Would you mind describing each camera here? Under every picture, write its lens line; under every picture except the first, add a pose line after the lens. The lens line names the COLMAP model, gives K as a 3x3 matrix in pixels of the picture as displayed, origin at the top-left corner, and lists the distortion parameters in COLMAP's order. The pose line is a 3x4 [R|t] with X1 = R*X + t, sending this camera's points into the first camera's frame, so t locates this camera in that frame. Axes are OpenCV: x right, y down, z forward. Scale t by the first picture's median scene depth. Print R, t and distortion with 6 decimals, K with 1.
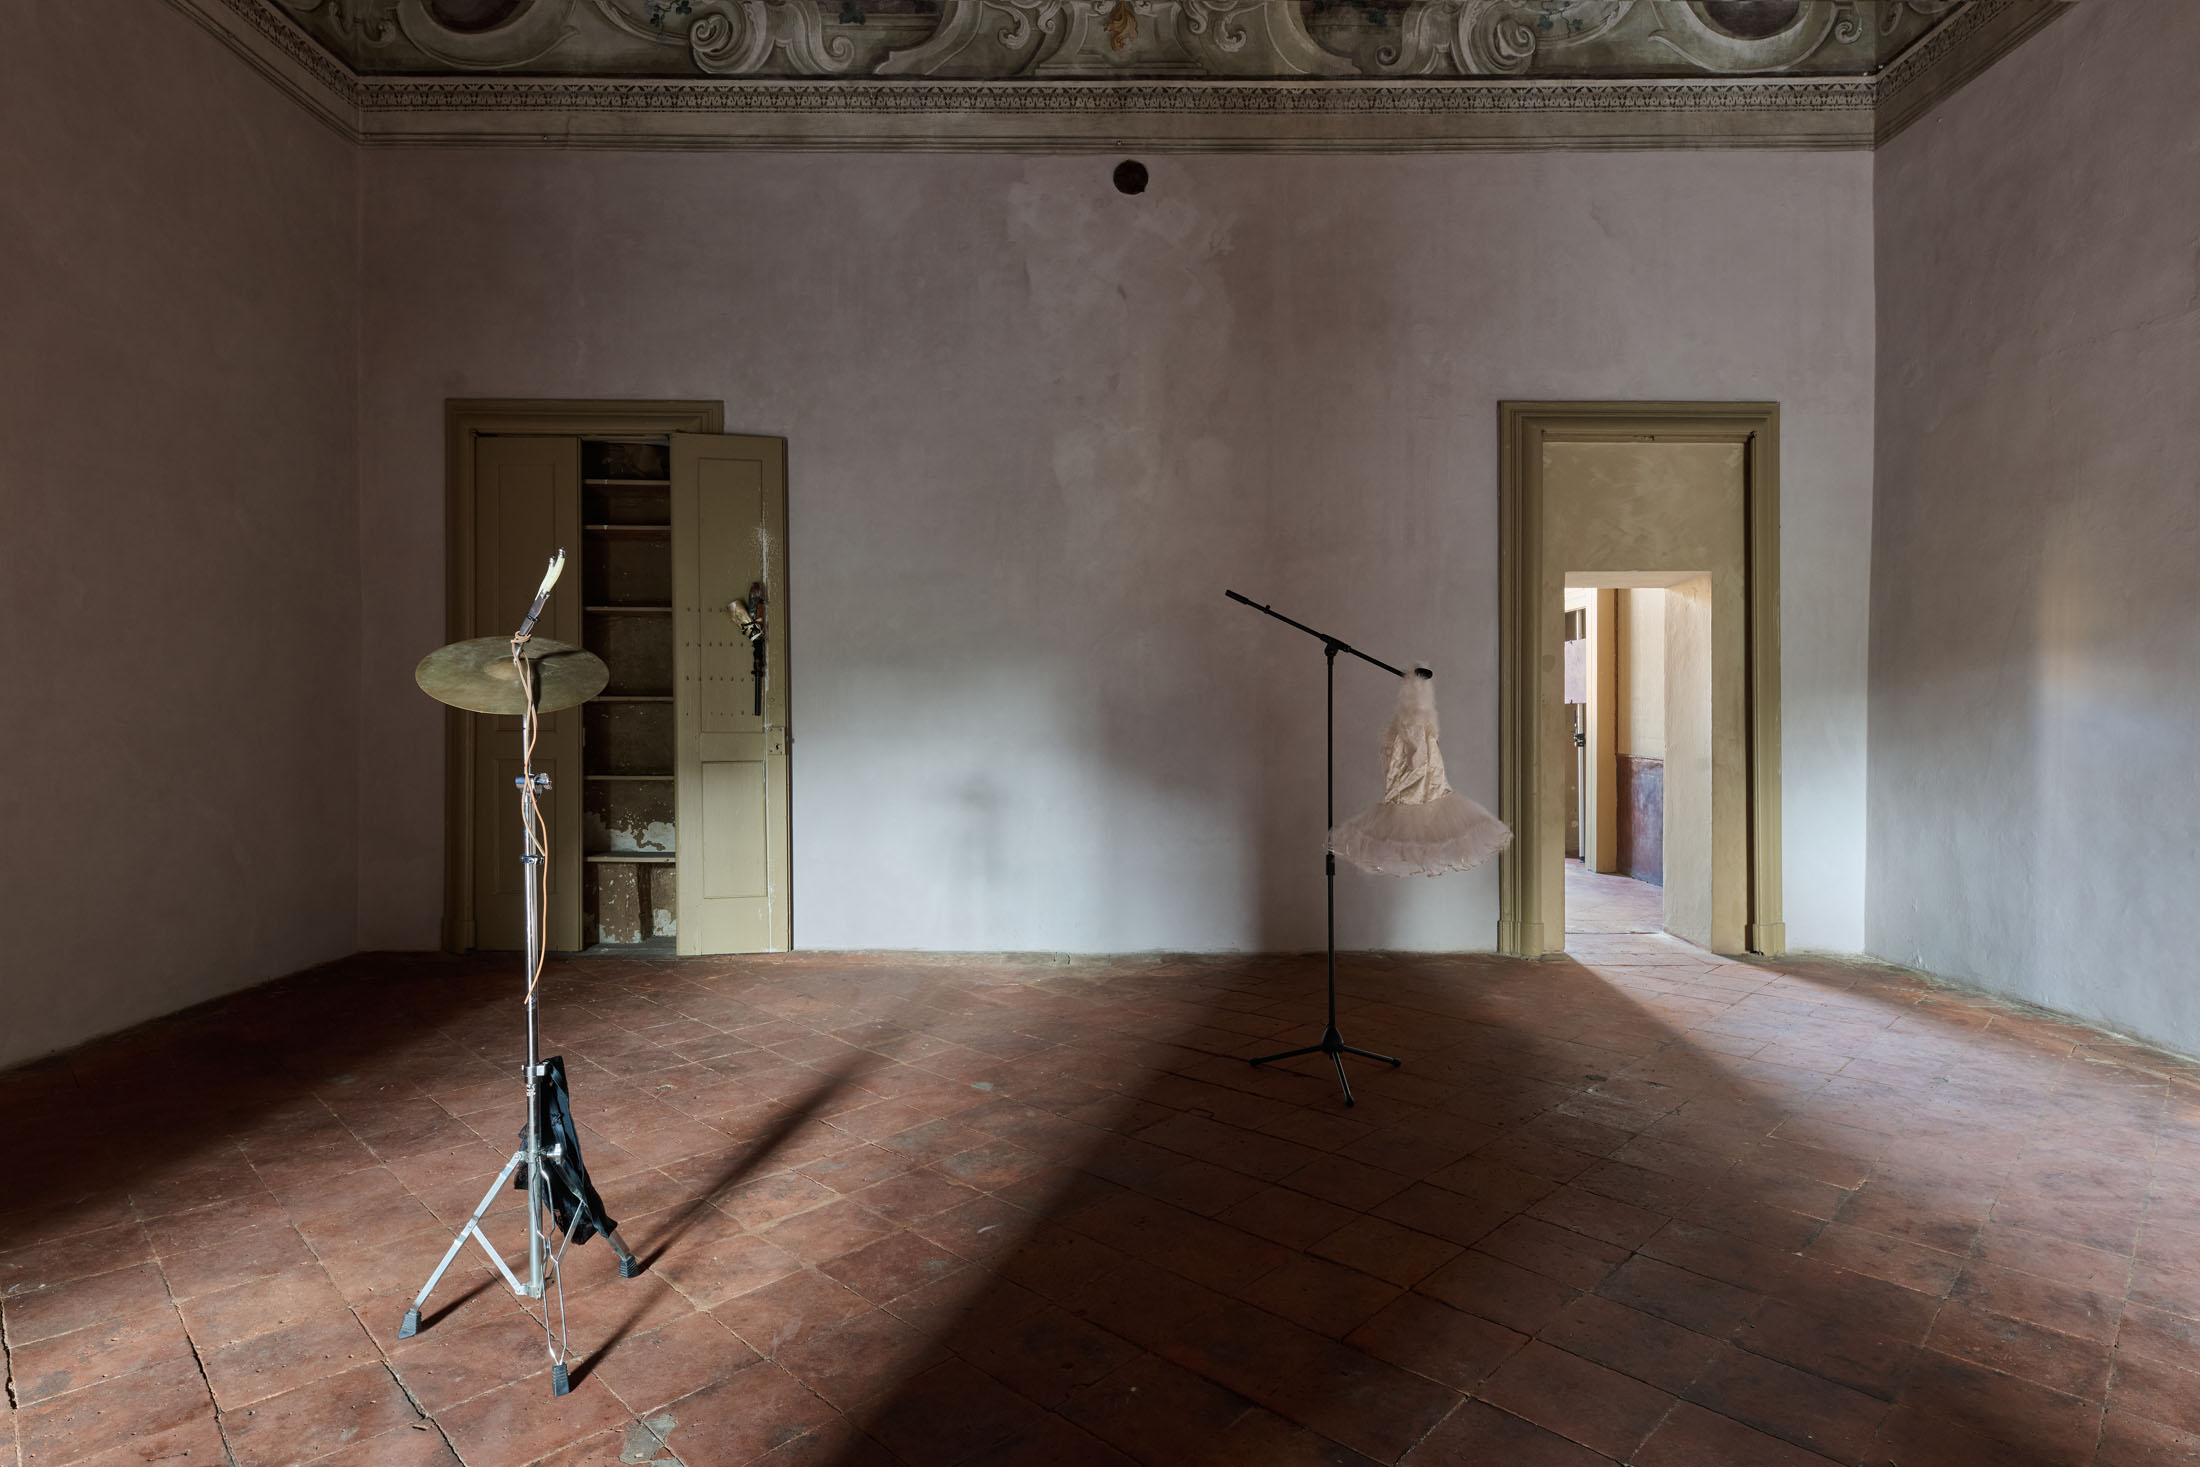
lens RADIAL K [[1183.8, 0, 1100.0], [0, 1183.8, 733.5], [0, 0, 1]] dist [0.005252, -0.002150]
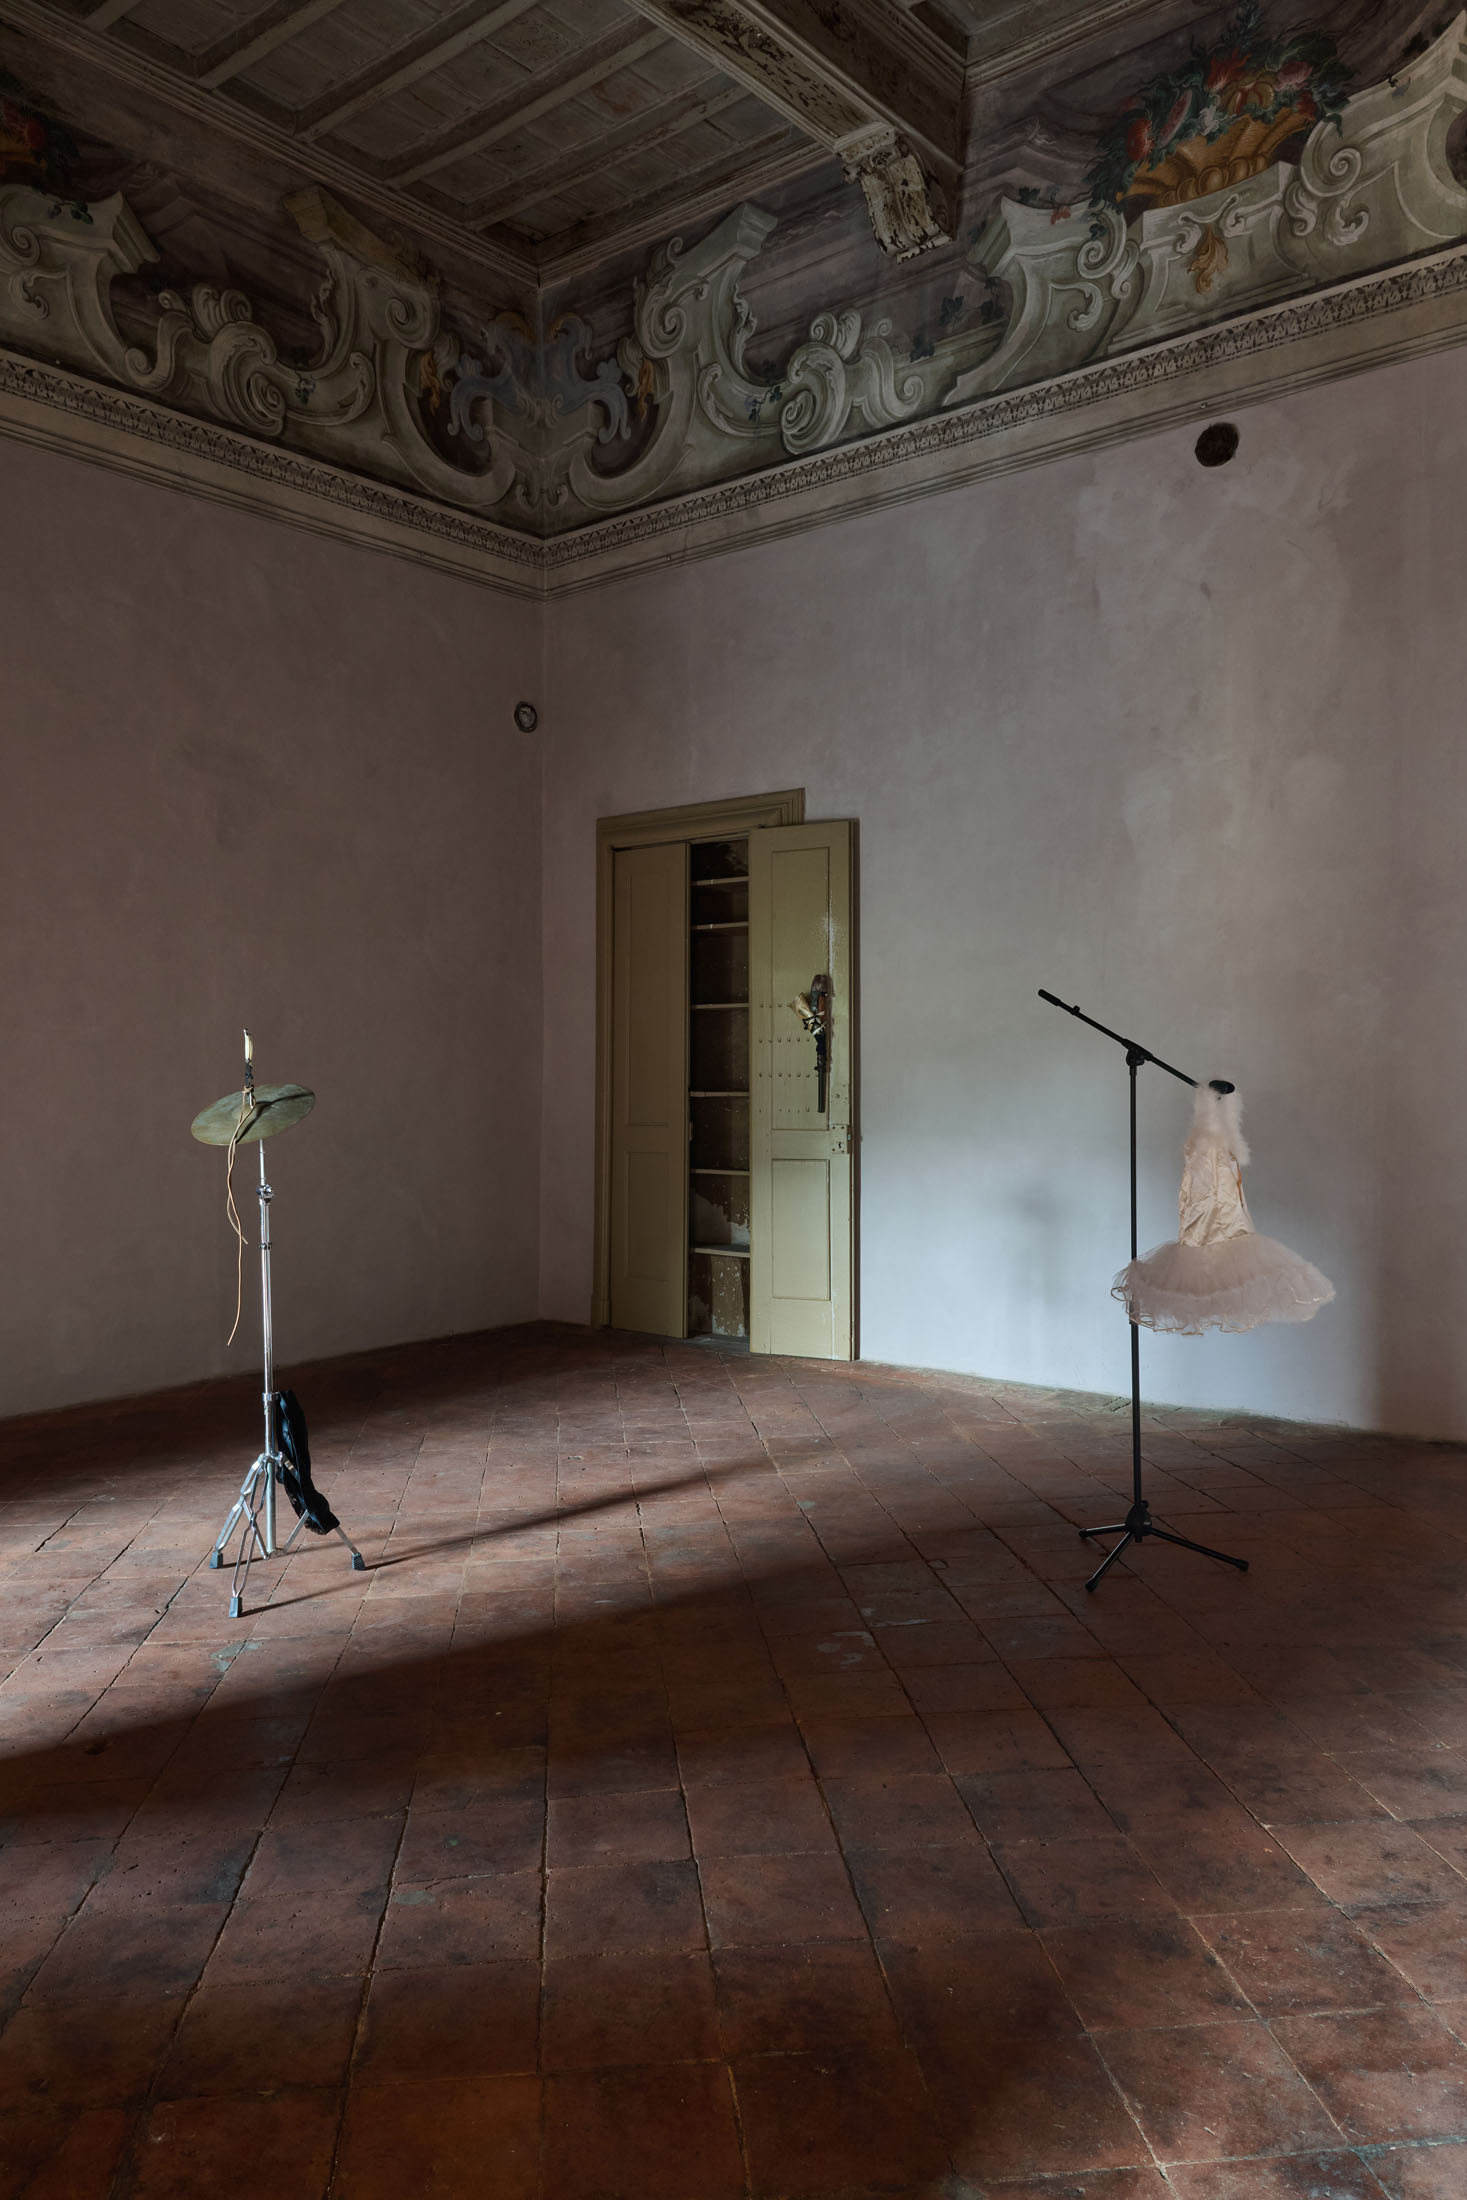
lens RADIAL K [[1568.7, 0, 733.5], [0, 1568.7, 1100.0], [0, 0, 1]] dist [-0.003317, 0.001035]
pose [[0.768609, 0.002757, -0.639713, 0.458215], [-0.000303, 0.999992, 0.003946, -0.029493], [0.639719, -0.002839, 0.768603, -0.027699]]
